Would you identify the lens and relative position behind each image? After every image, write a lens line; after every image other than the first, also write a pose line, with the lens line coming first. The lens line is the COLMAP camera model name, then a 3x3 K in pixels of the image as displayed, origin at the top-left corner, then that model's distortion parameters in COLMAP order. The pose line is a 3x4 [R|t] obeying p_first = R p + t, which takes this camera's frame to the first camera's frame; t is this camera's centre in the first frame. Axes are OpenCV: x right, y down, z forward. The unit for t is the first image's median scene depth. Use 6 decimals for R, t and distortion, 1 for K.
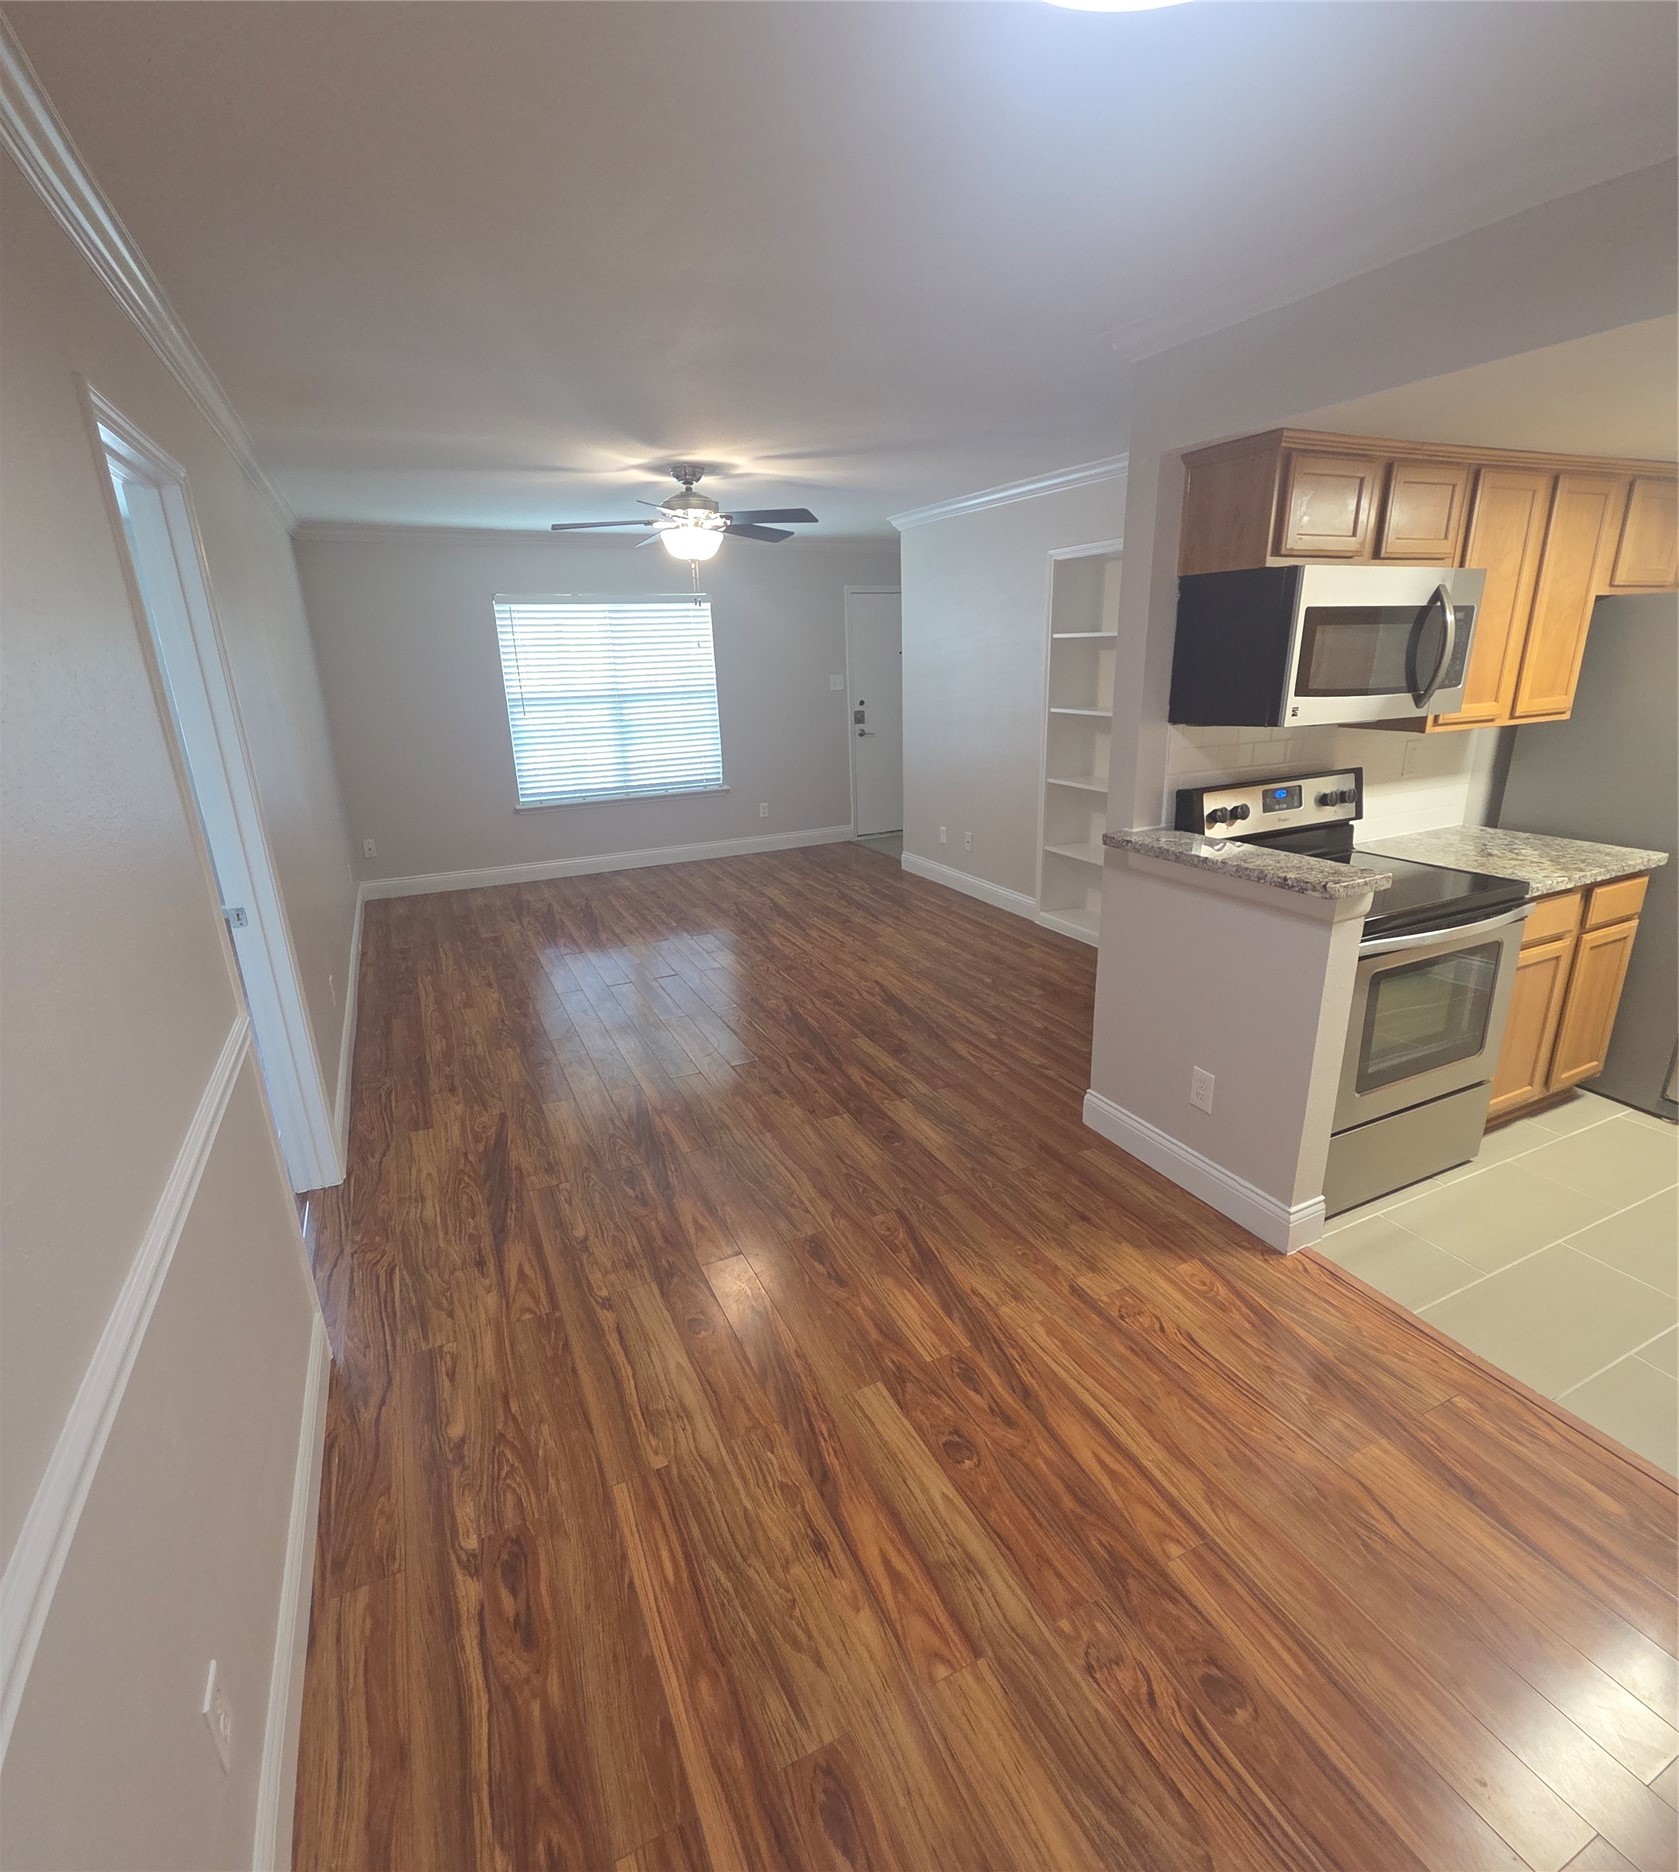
lens RADIAL K [[912.9, 0, 843.1], [0, 912.9, 940.8], [0, 0, 1]] dist [0.009709, -0.005124]
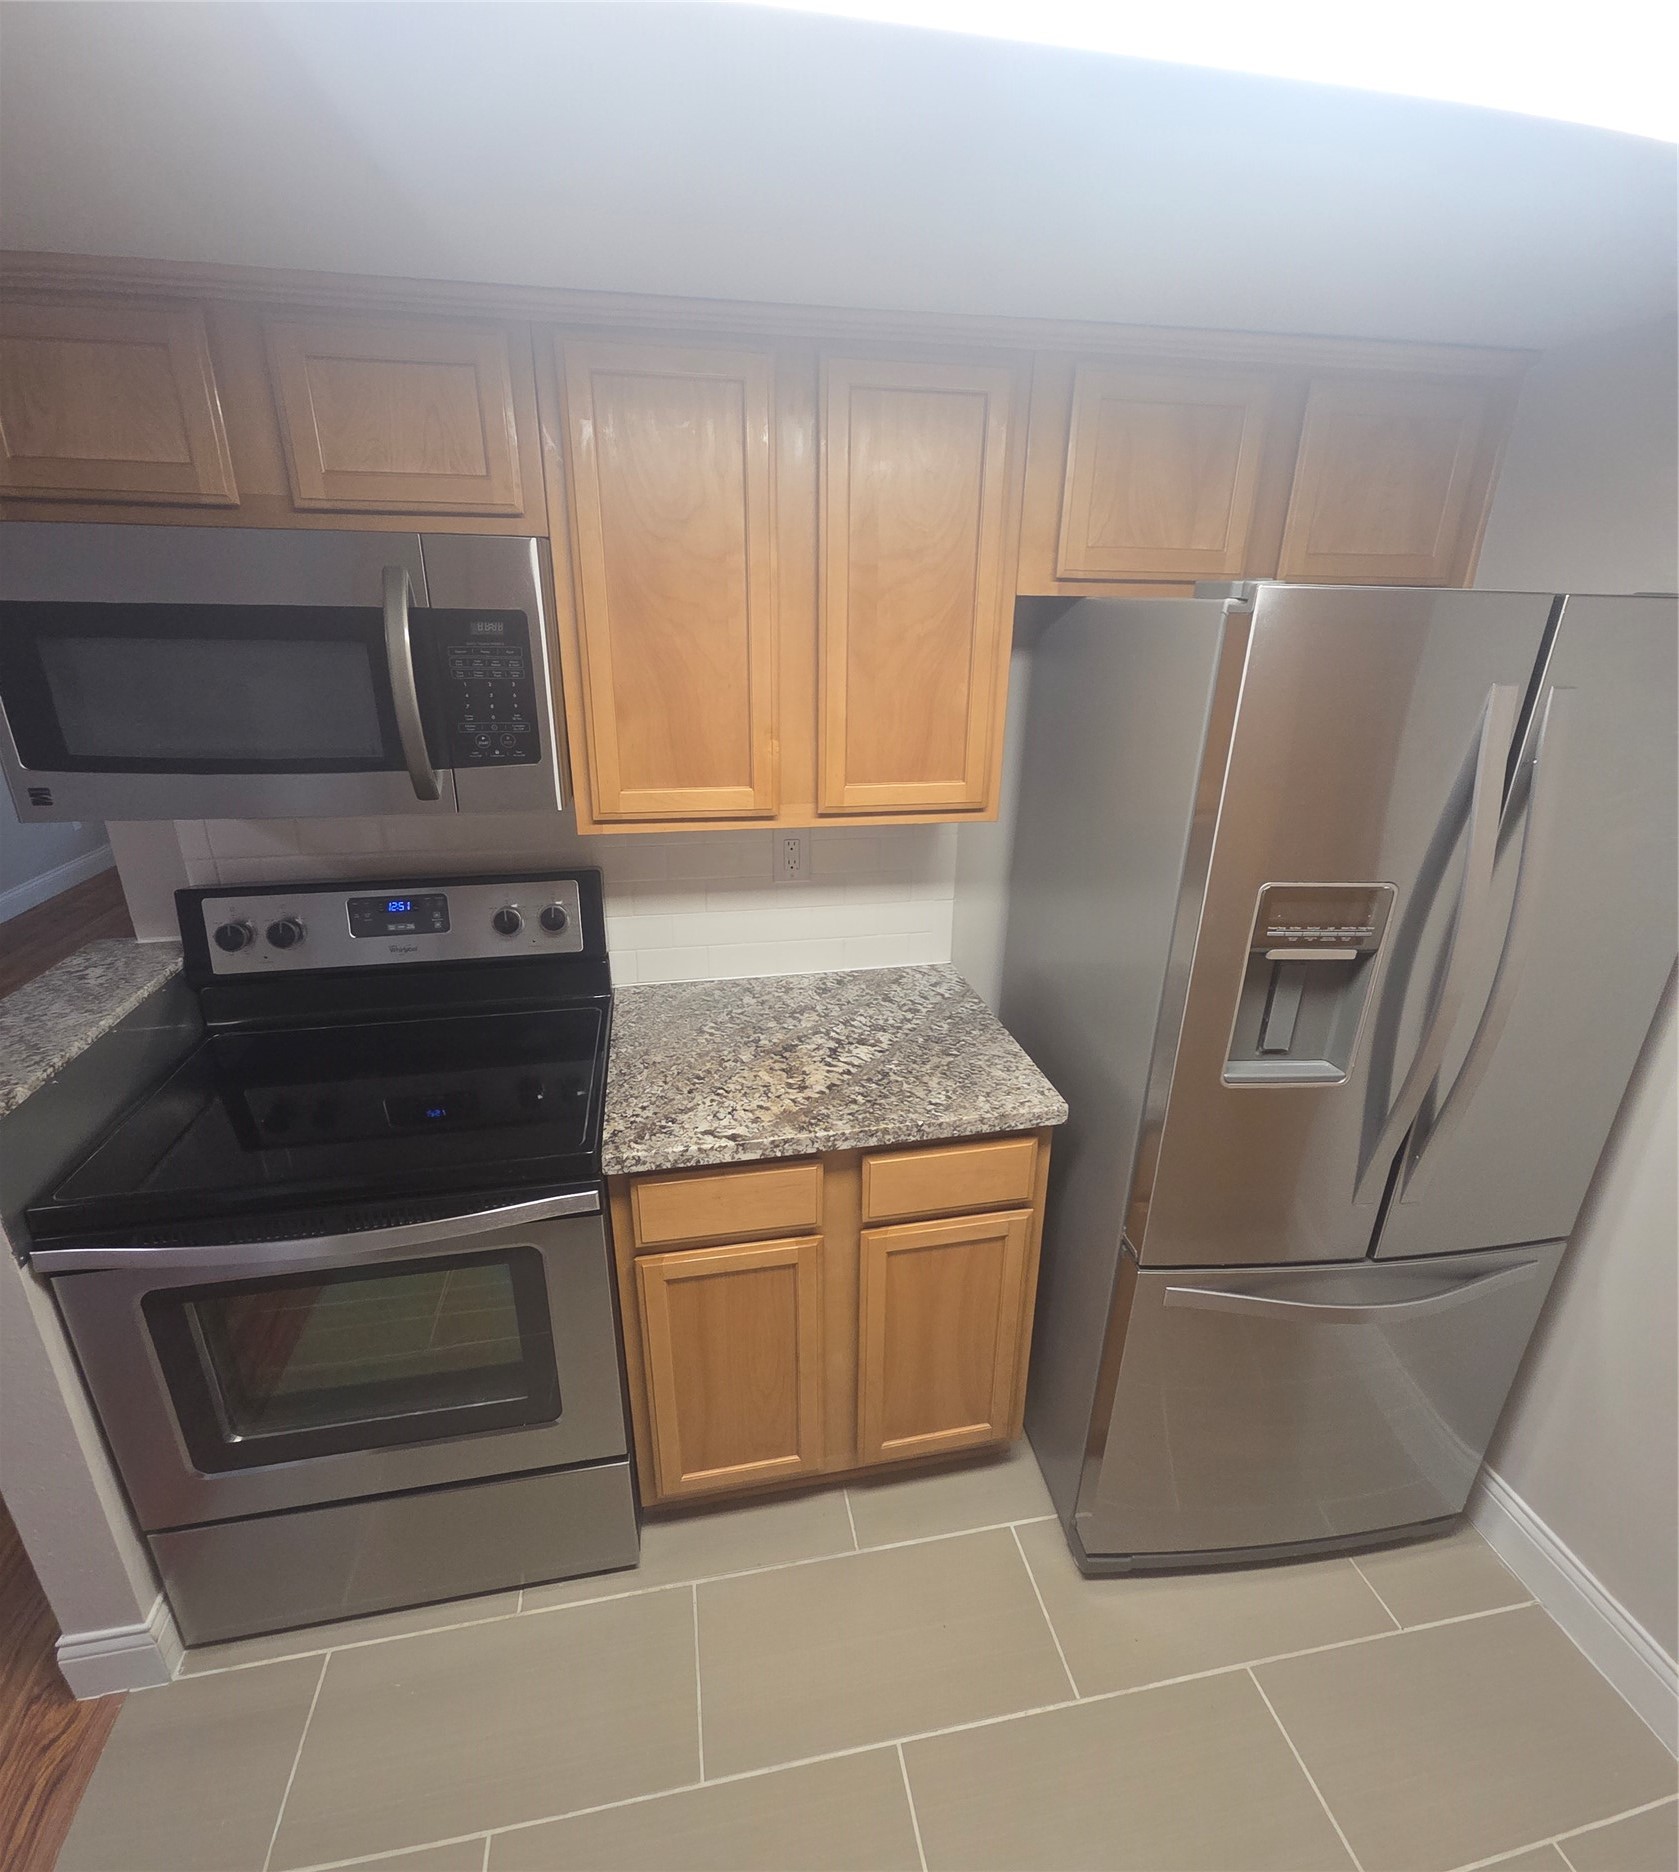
lens RADIAL K [[912.9, 0, 843.1], [0, 912.9, 940.8], [0, 0, 1]] dist [0.009709, -0.005124]
pose [[0.966842, 0.131256, -0.219061, 0.895221], [-0.116270, 0.989990, 0.080009, -0.220645], [0.227369, -0.051886, 0.972425, 0.477826]]
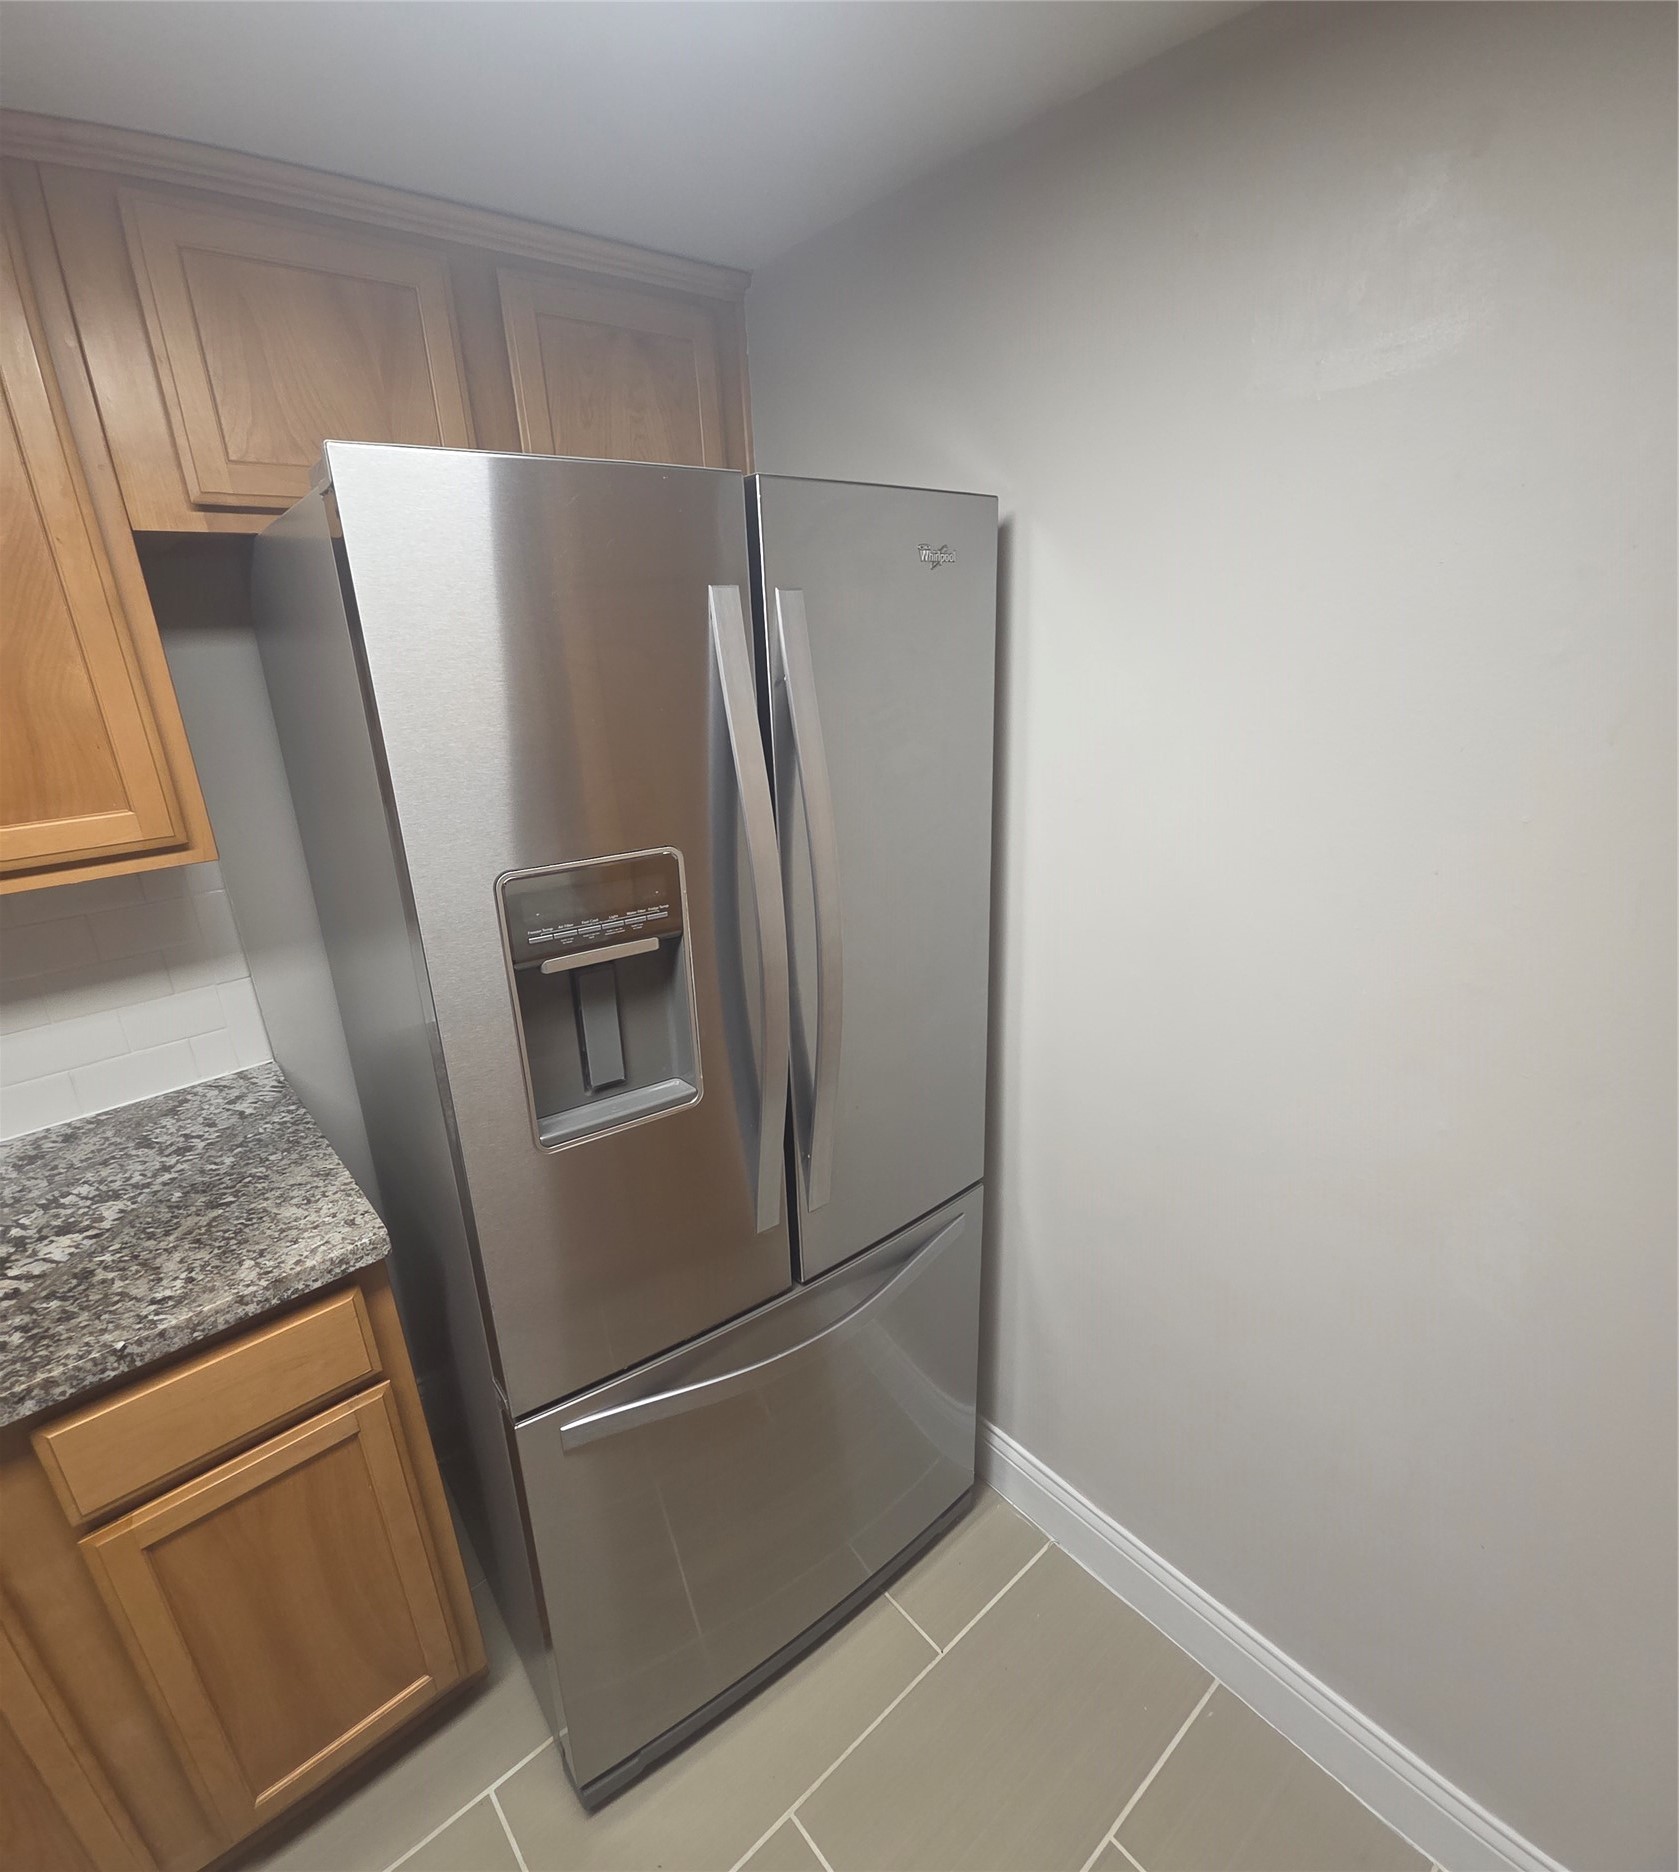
lens RADIAL K [[912.9, 0, 843.1], [0, 912.9, 940.8], [0, 0, 1]] dist [0.009709, -0.005124]
pose [[0.964988, -0.094019, 0.244865, 1.020059], [0.088151, 0.995498, 0.034842, -0.214386], [-0.247038, -0.012037, 0.968931, 0.606833]]
